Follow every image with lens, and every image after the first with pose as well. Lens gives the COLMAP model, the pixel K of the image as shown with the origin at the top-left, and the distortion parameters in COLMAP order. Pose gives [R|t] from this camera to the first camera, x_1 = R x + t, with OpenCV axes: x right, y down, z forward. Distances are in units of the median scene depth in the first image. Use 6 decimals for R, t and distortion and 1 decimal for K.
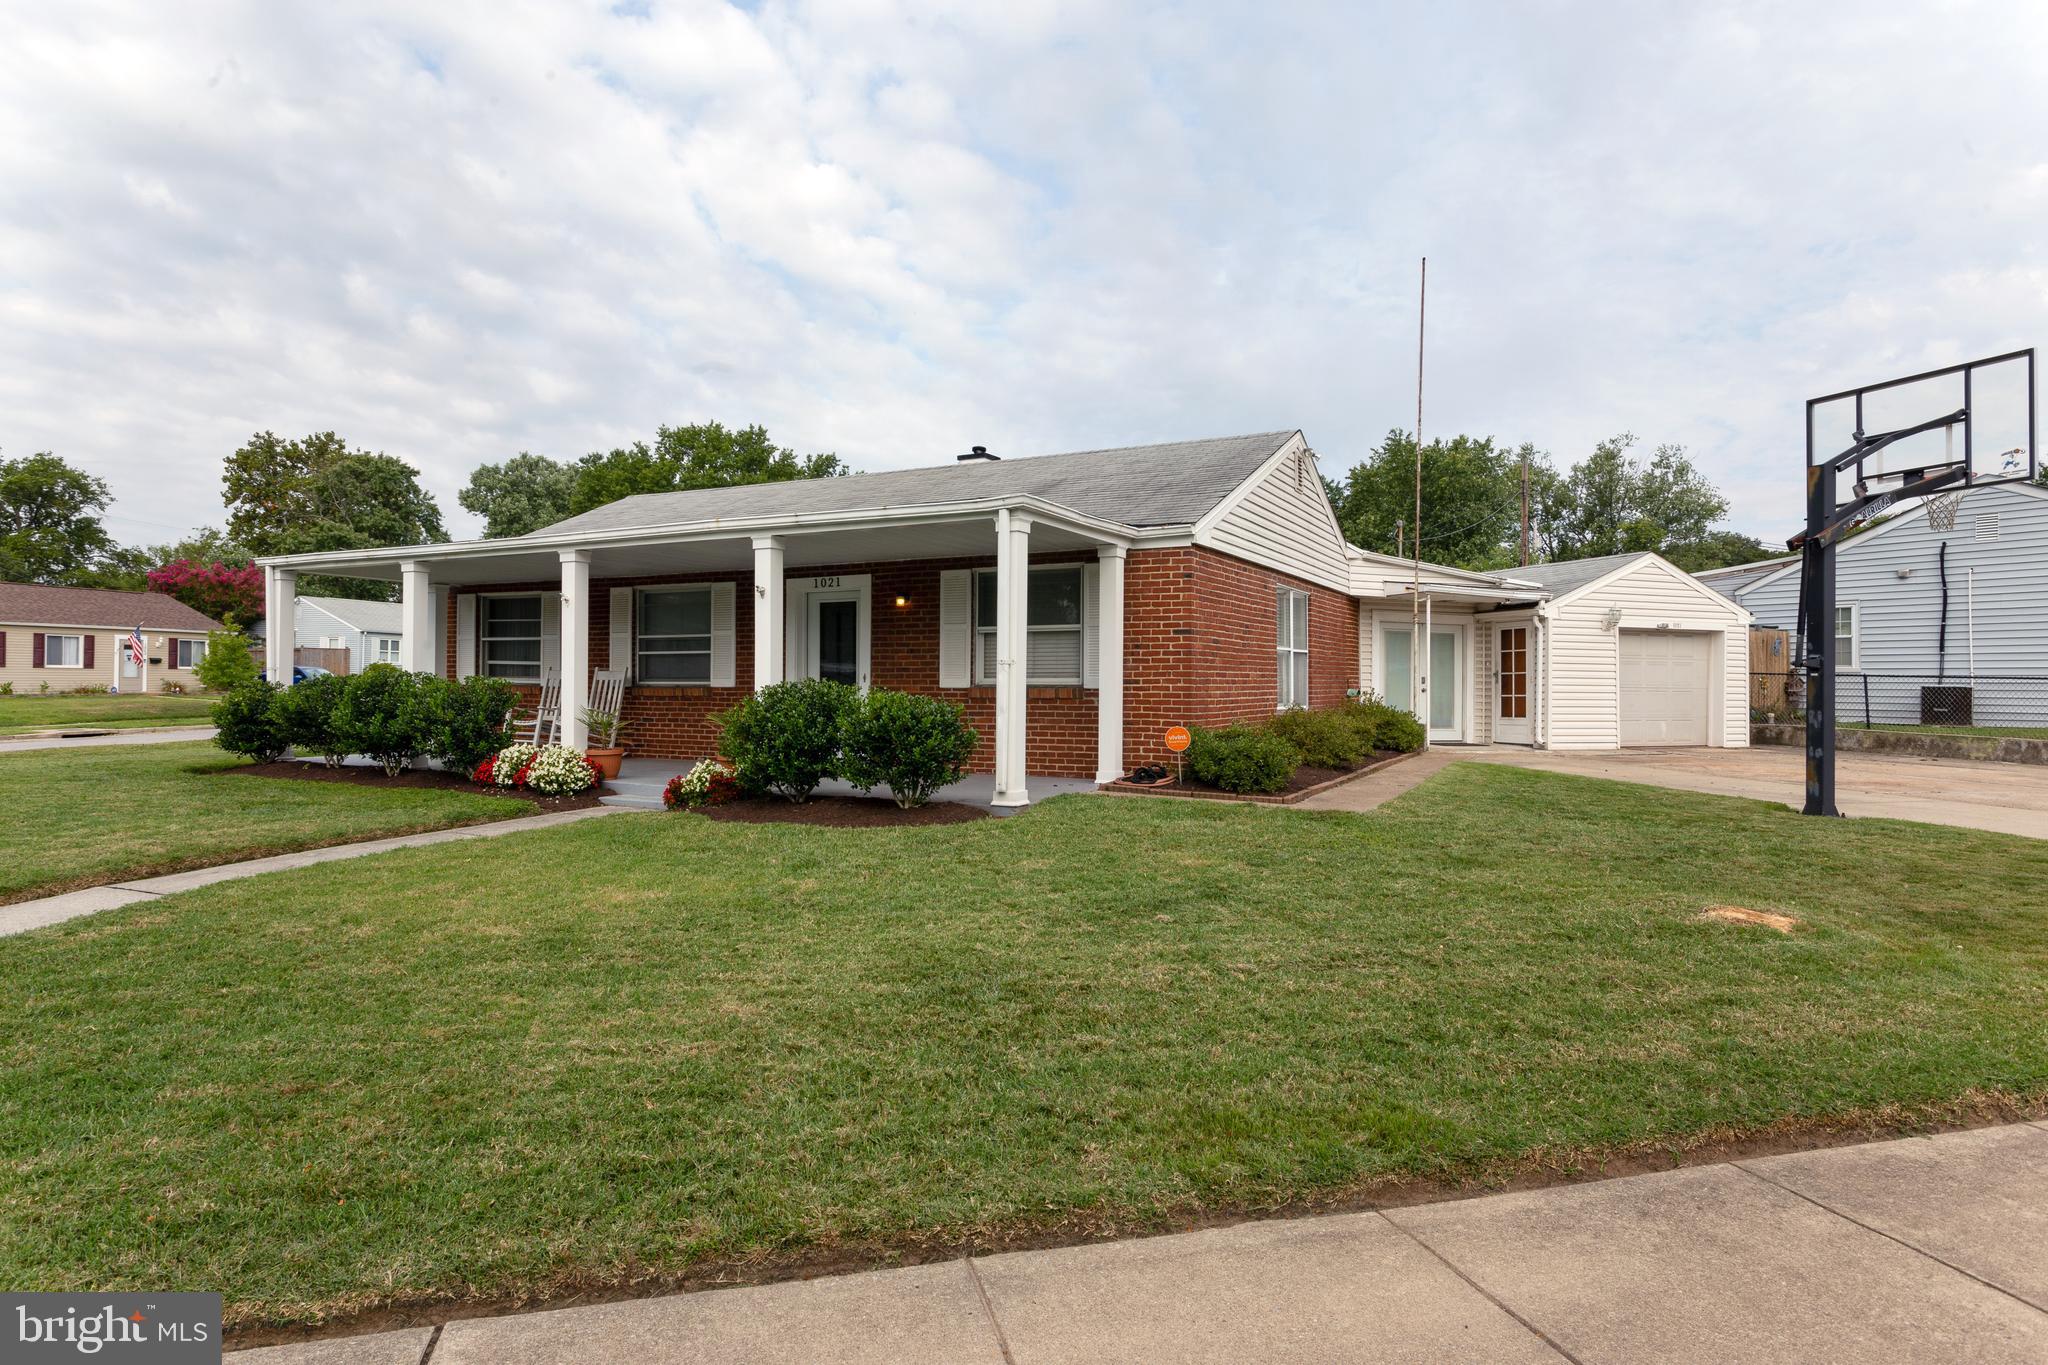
lens RADIAL K [[1204.3, 0, 1023.7], [0, 1204.3, 681.9], [0, 0, 1]] dist [-0.001611, -0.000973]
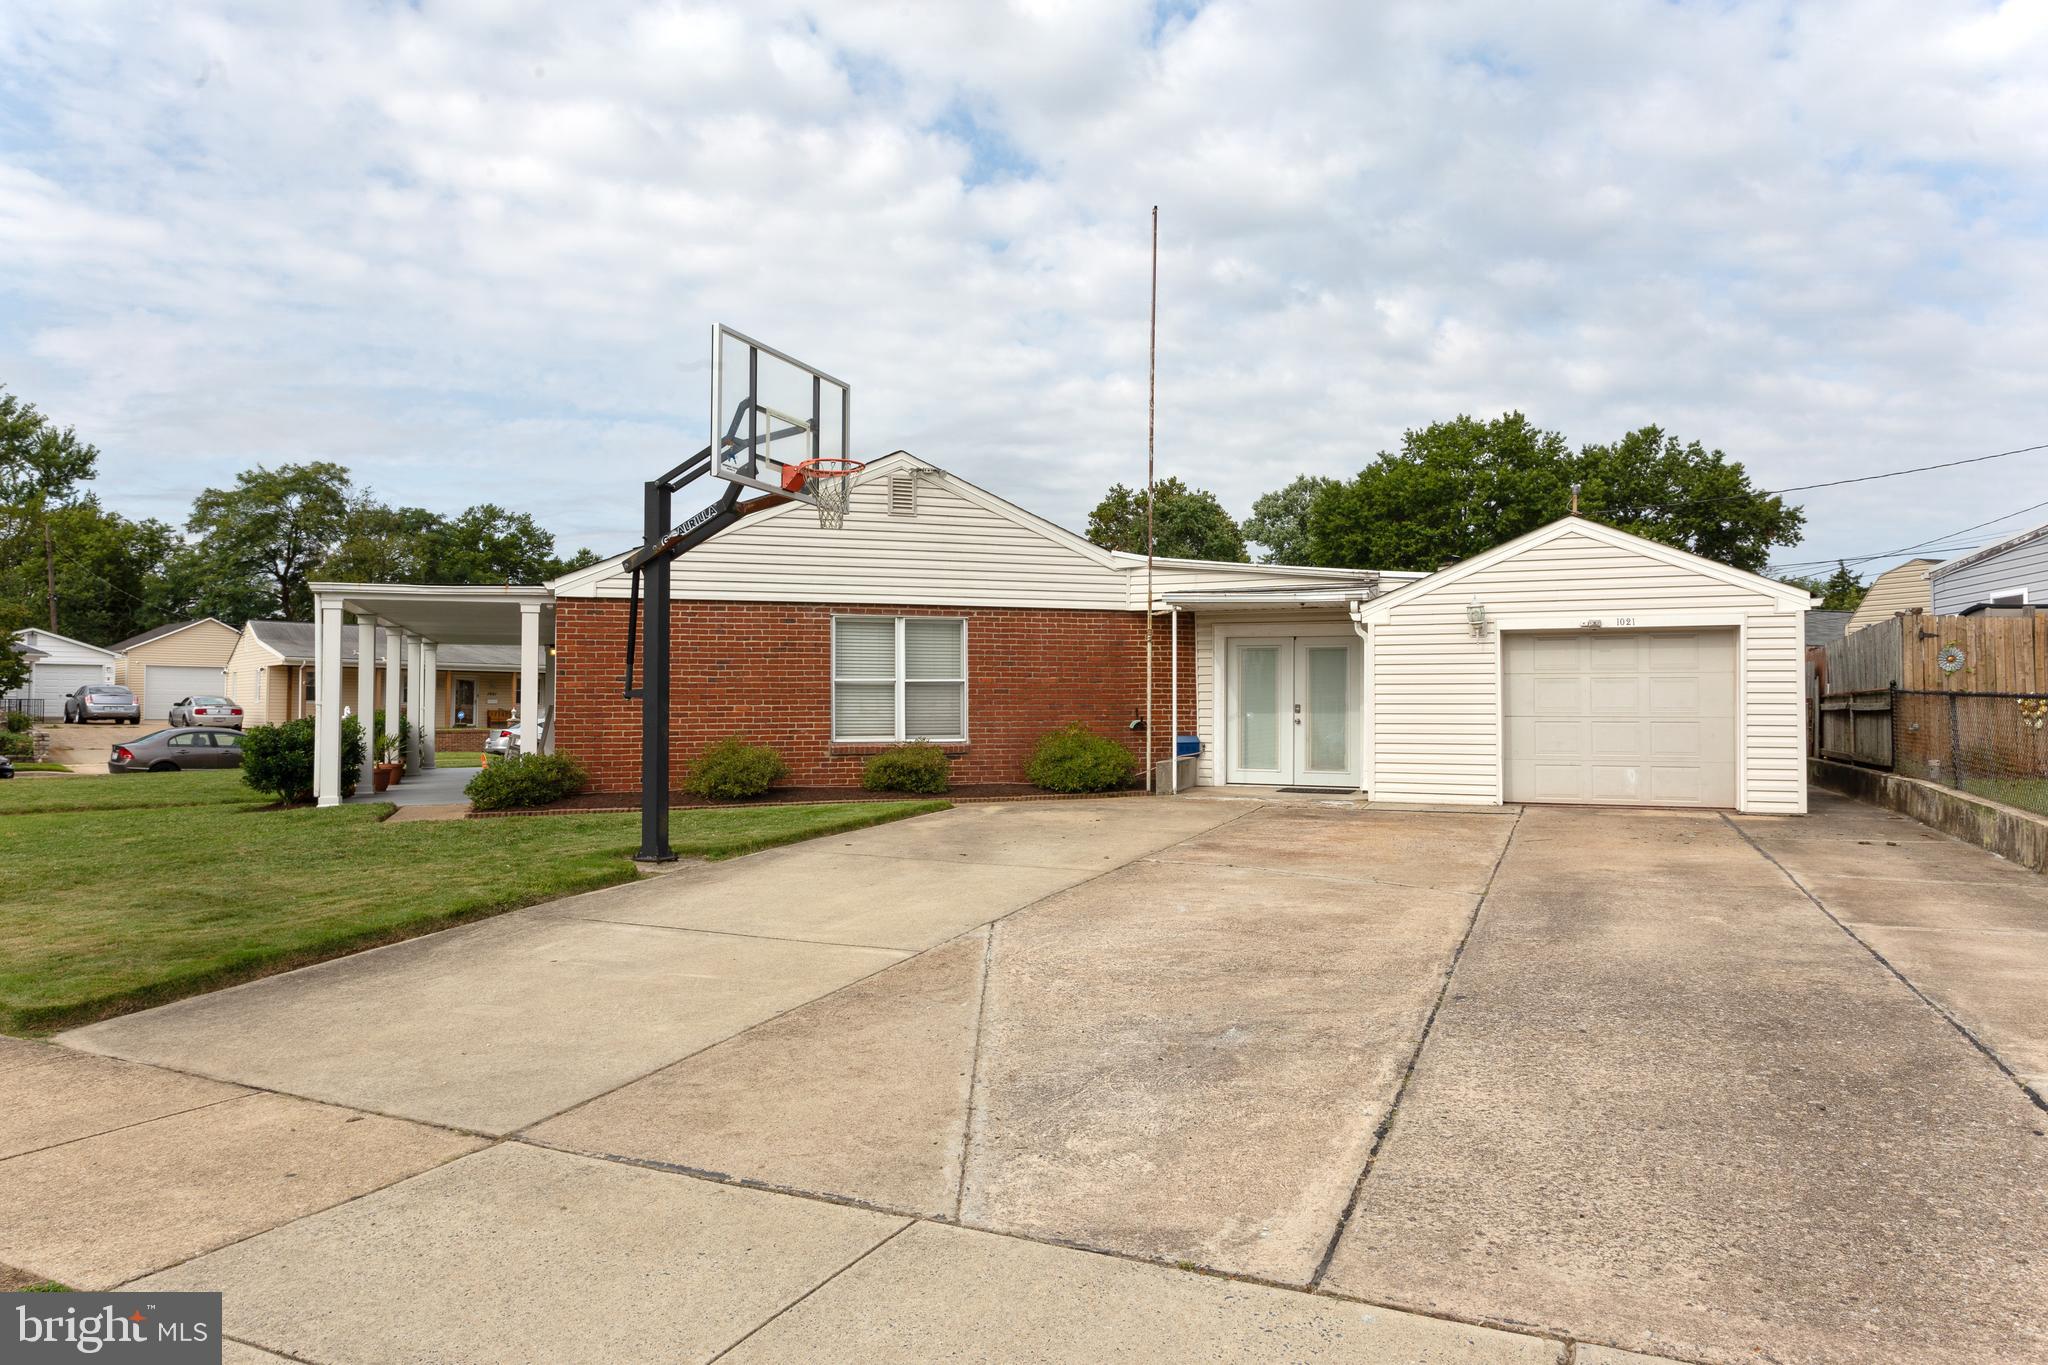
lens RADIAL K [[1317.3, 0, 1022.8], [0, 1317.3, 669.3], [0, 0, 1]] dist [0.006782, 0.002912]
pose [[0.712970, -0.027059, -0.700673, 0.794439], [0.010438, 0.999554, -0.027980, -0.004196], [0.701117, 0.012635, 0.712934, 0.247408]]
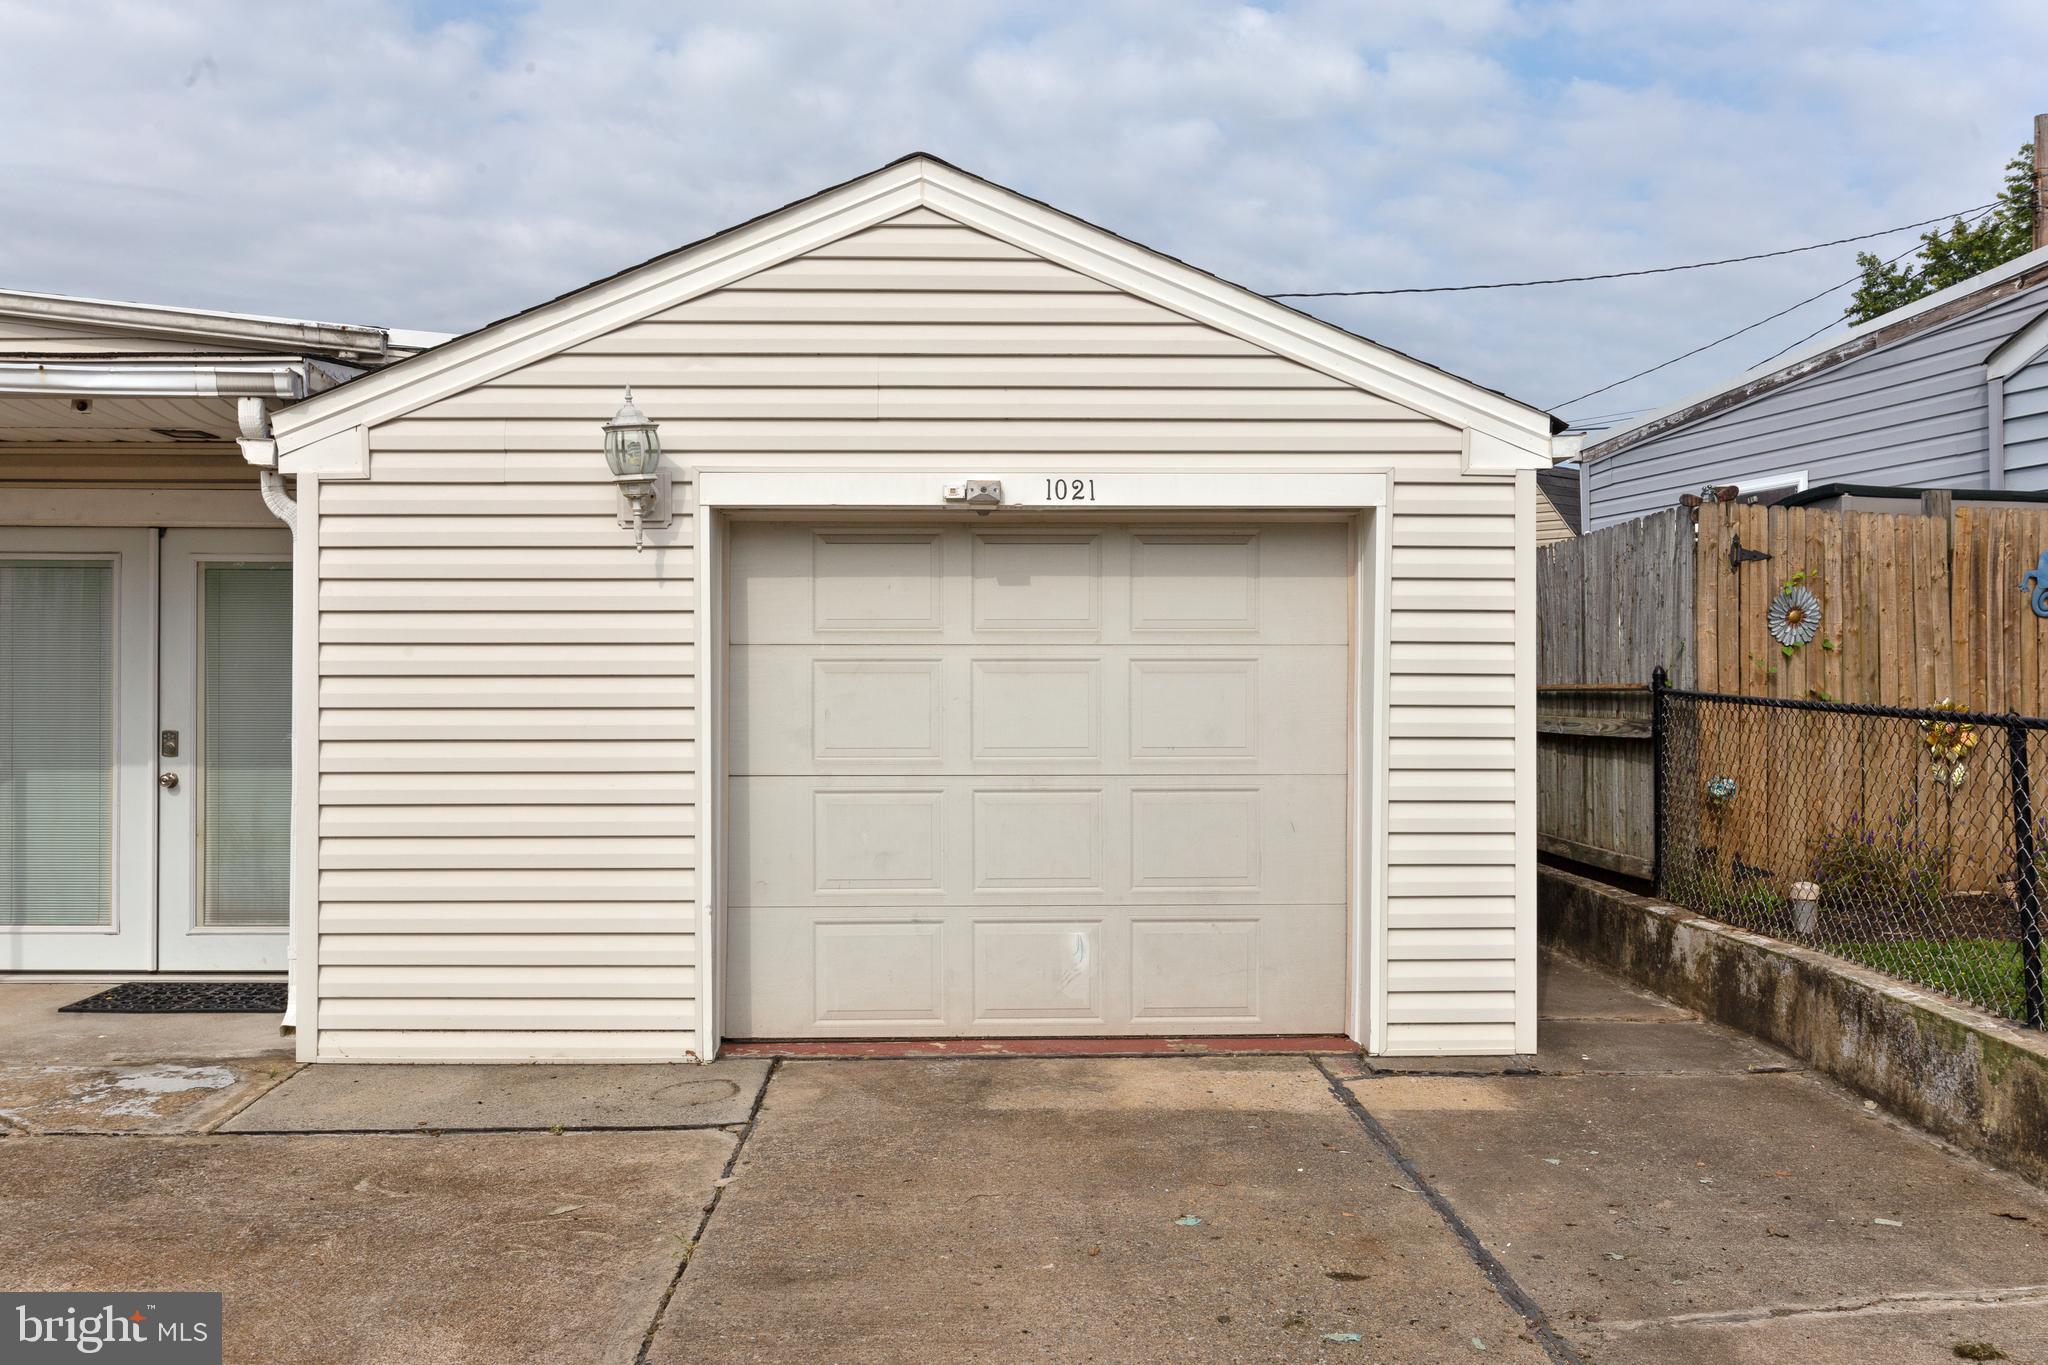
lens RADIAL K [[1794.2, 0, 1025.1], [0, 1794.2, 677.1], [0, 0, 1]] dist [-0.004668, -0.002913]
pose [[0.940701, -0.009342, -0.339108, 0.629694], [0.011316, 0.999929, 0.003844, -0.014382], [0.339048, -0.007453, 0.940740, 0.676721]]
